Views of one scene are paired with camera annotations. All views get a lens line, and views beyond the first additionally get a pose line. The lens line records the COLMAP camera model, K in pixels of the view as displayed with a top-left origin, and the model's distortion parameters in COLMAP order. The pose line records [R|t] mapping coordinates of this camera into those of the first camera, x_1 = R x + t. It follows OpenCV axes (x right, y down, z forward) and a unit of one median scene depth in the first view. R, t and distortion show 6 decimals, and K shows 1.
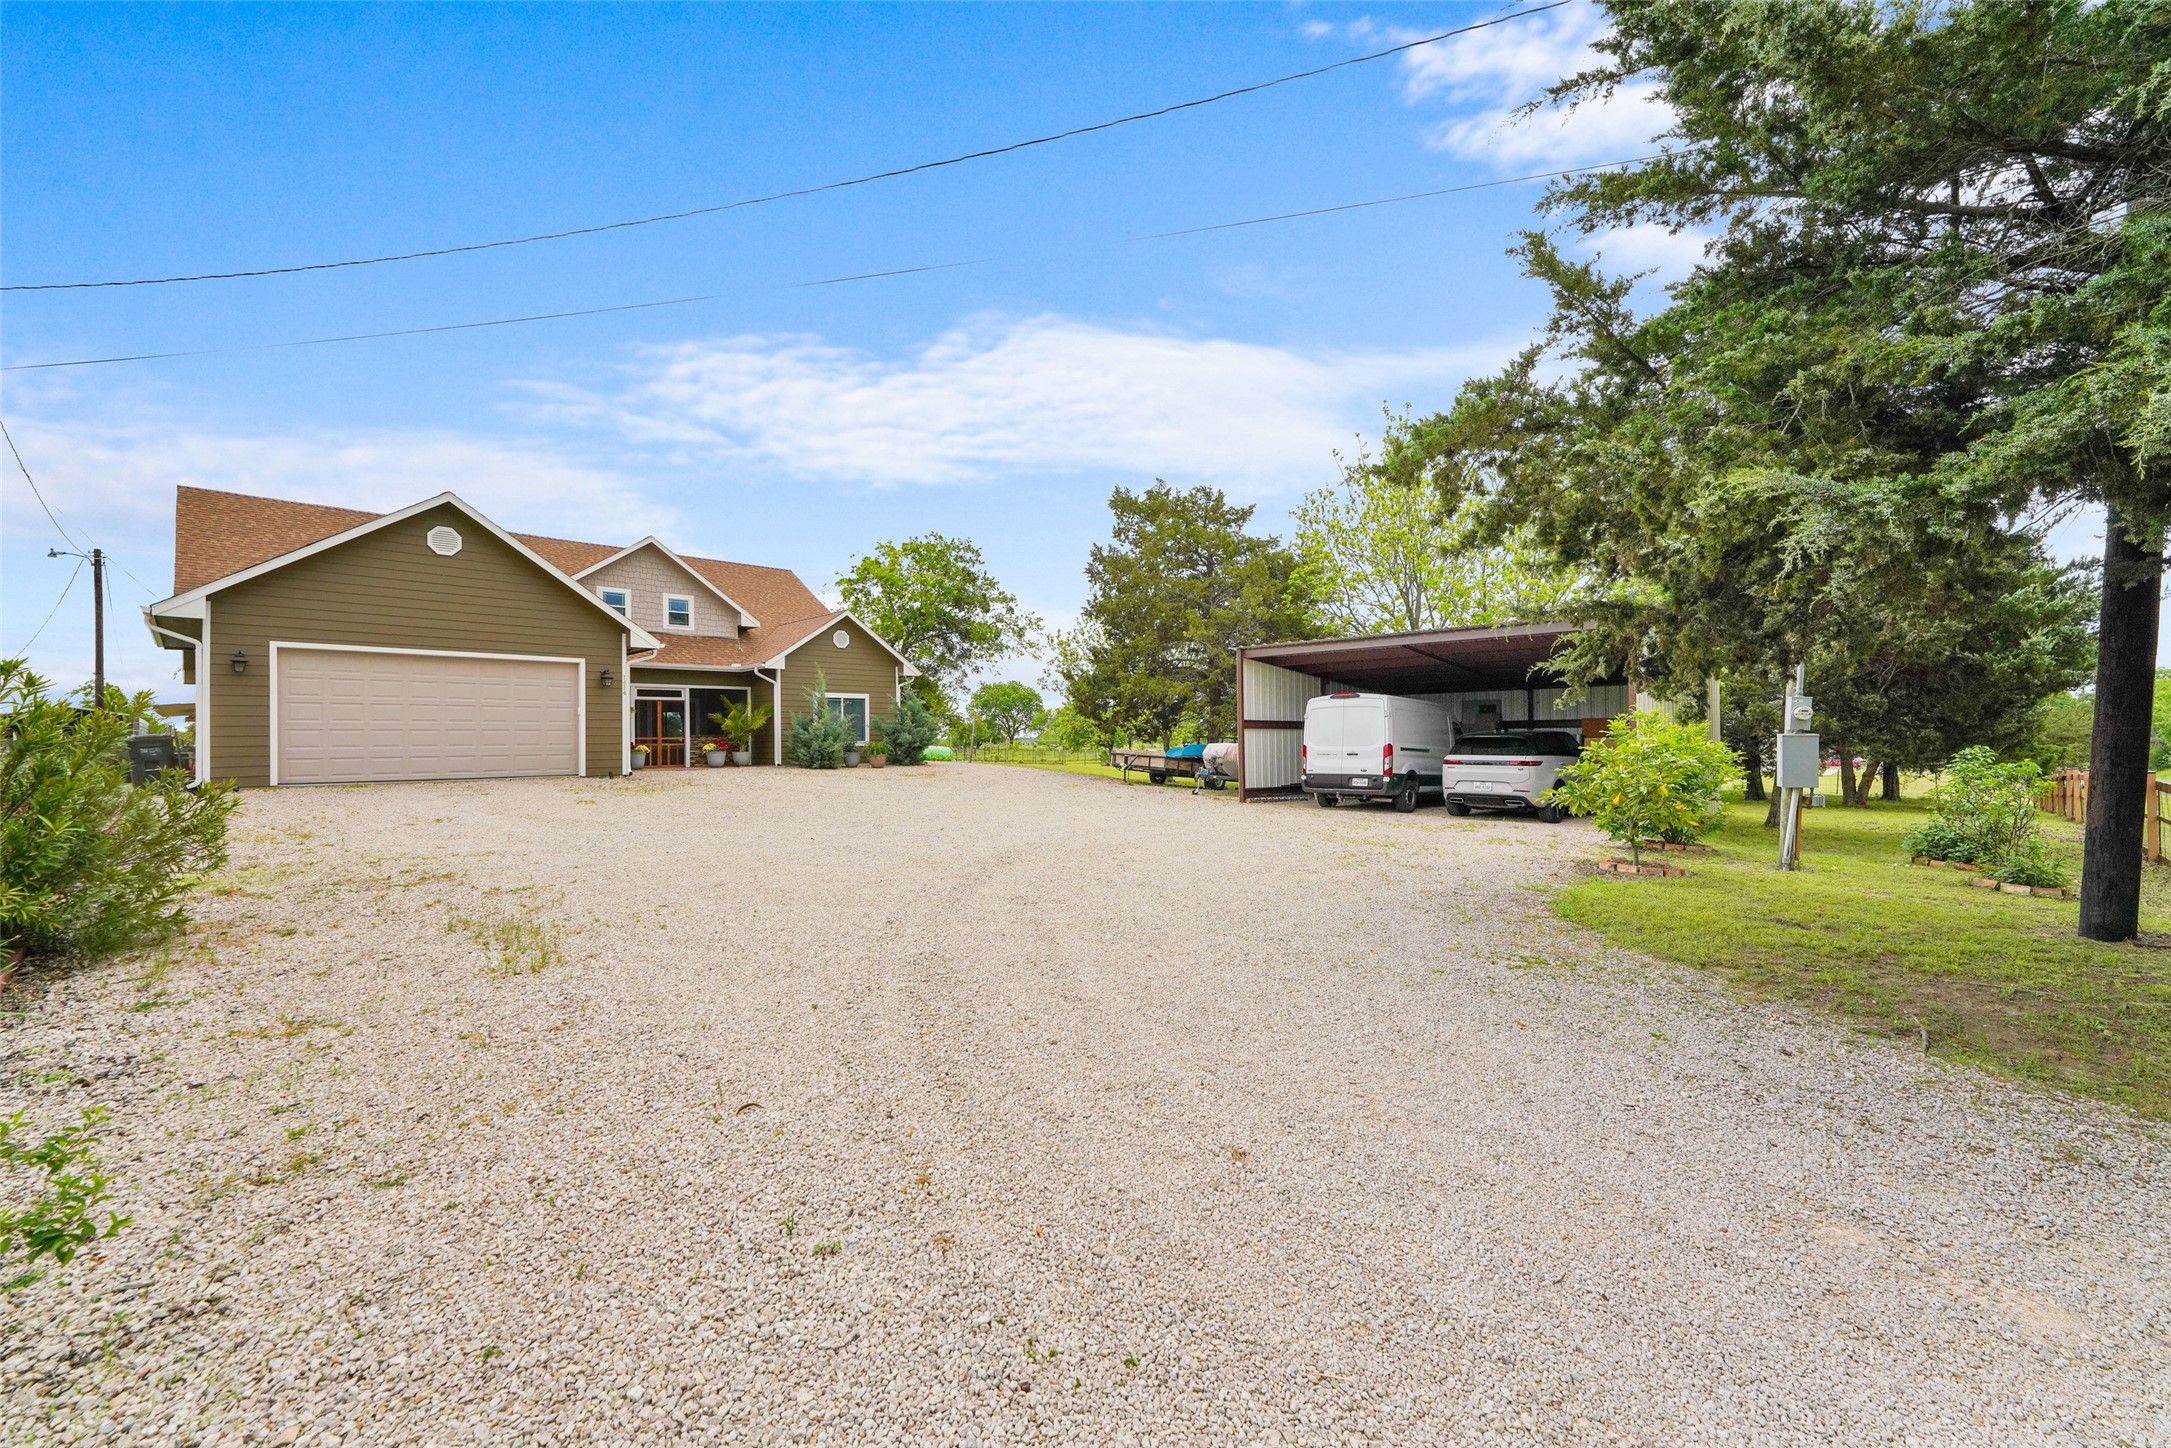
lens RADIAL K [[858.5, 0, 1066.9], [0, 858.5, 733.8], [0, 0, 1]] dist [0.014838, -0.000453]
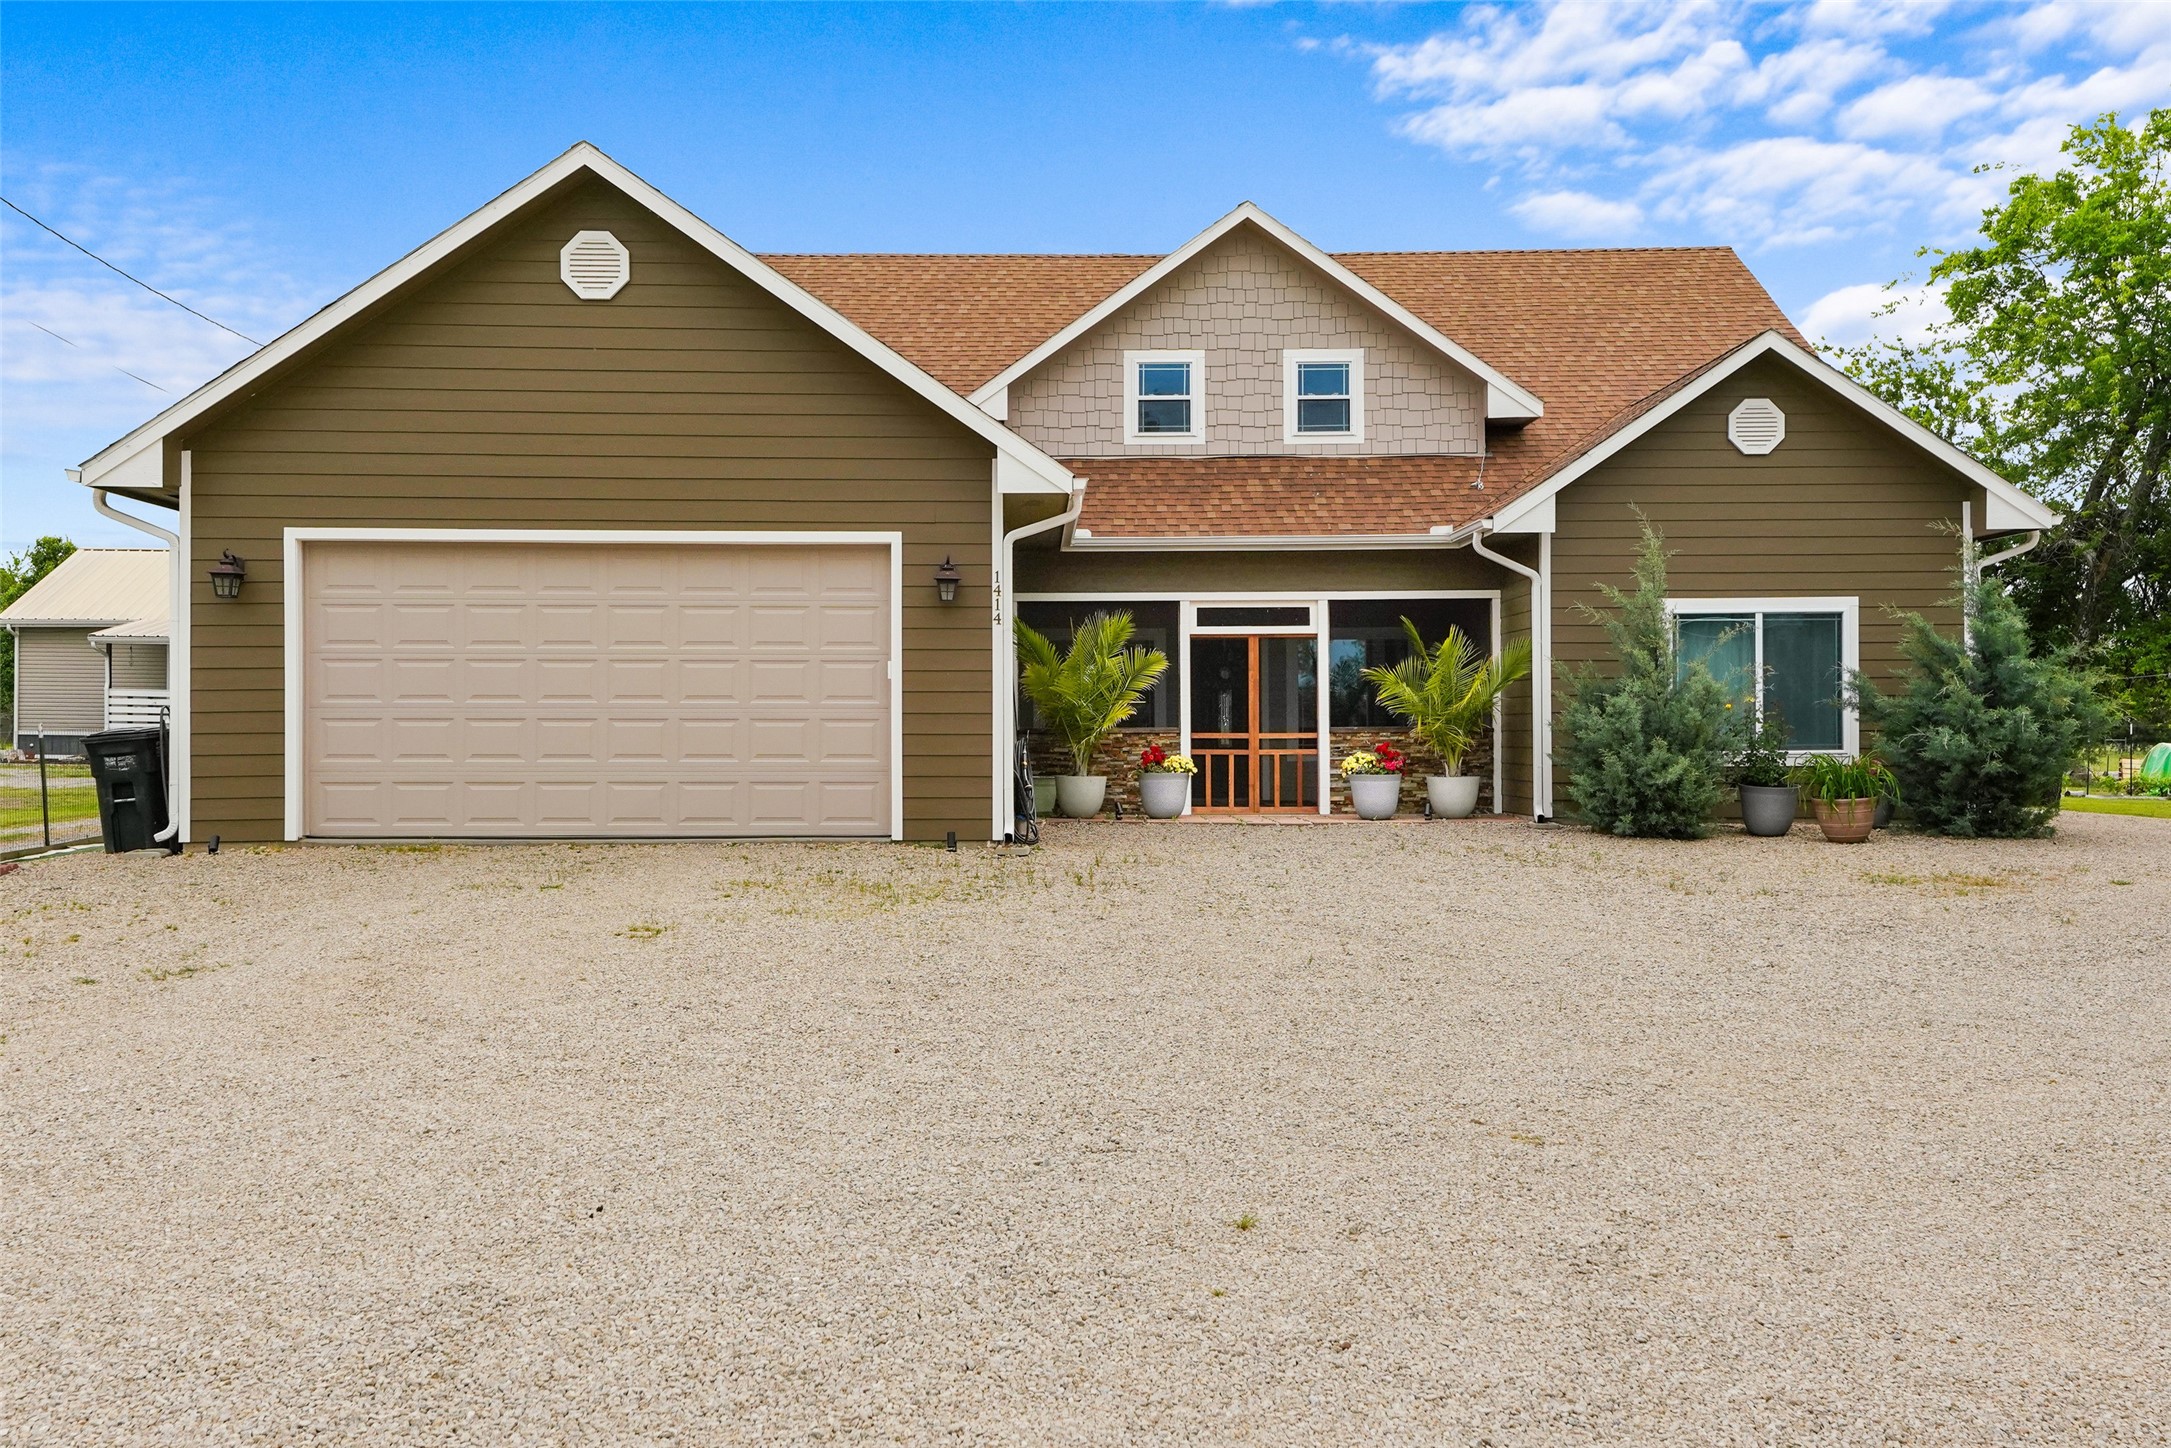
lens RADIAL K [[2030.1, 0, 1080.8], [0, 2030.1, 716.5], [0, 0, 1]] dist [0.063152, 0.000000]
pose [[0.716213, 0.004625, -0.697867, 0.092460], [-0.001910, 0.999987, 0.004668, -0.007277], [0.697880, -0.002010, 0.716212, 0.309211]]
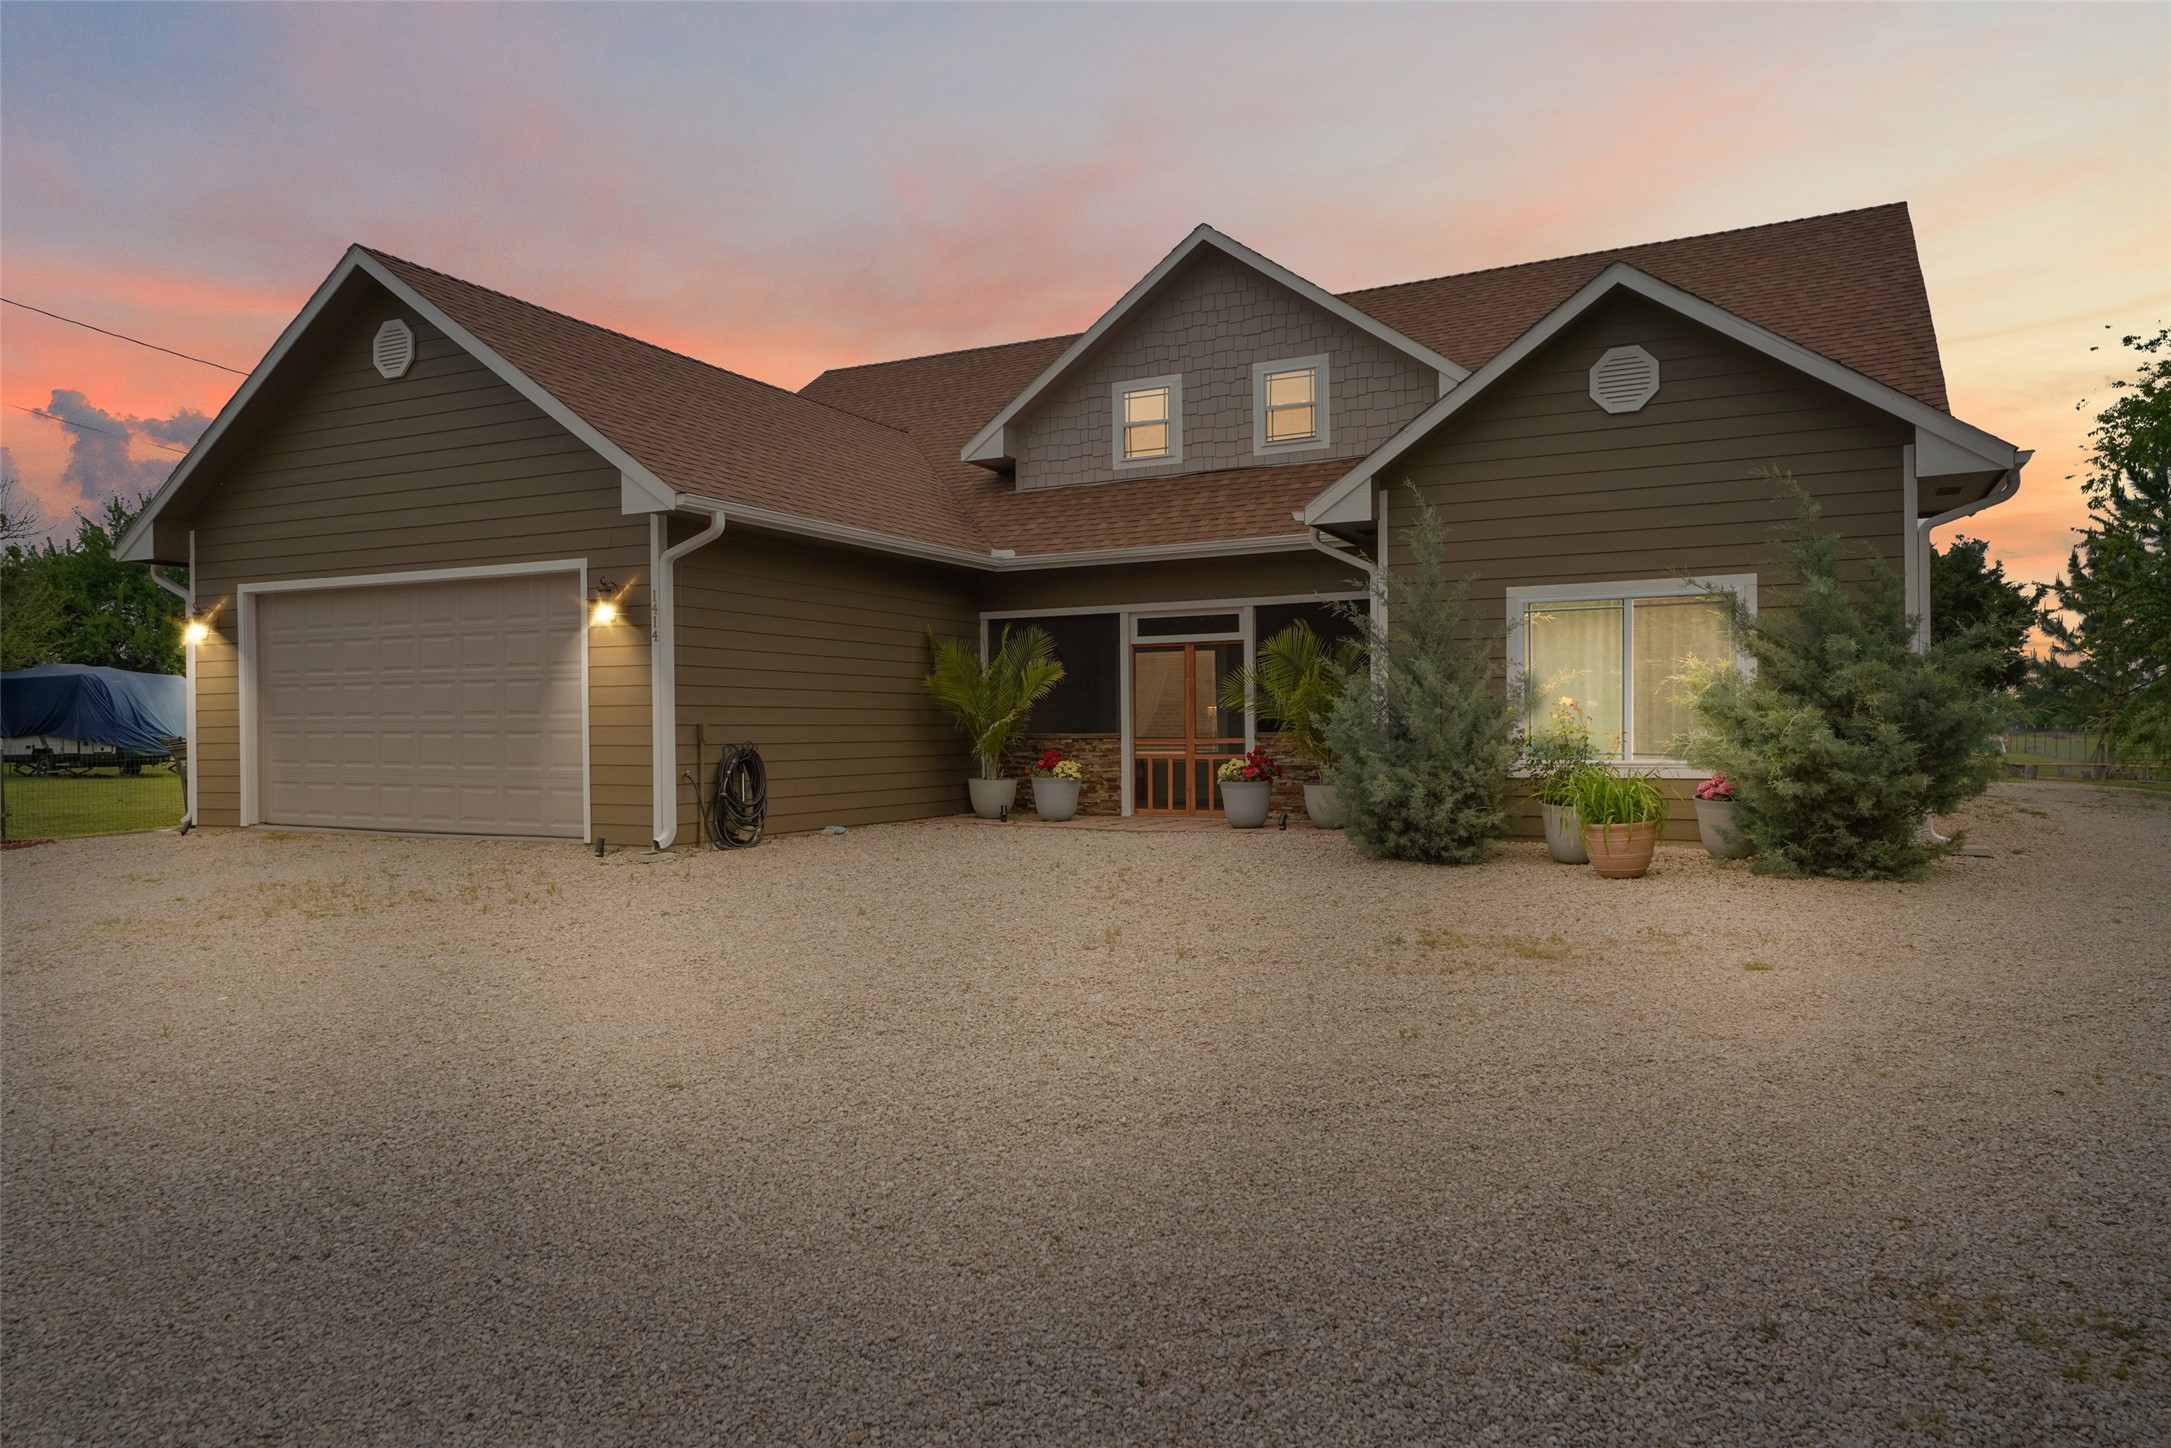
lens RADIAL K [[1421.7, 0, 1093.7], [0, 1421.7, 727.1], [0, 0, 1]] dist [0.001258, -0.000461]
pose [[0.302307, 0.007815, -0.953179, 0.122356], [0.008829, 0.999901, 0.010998, -0.008525], [0.953170, -0.011740, 0.302207, 0.760703]]
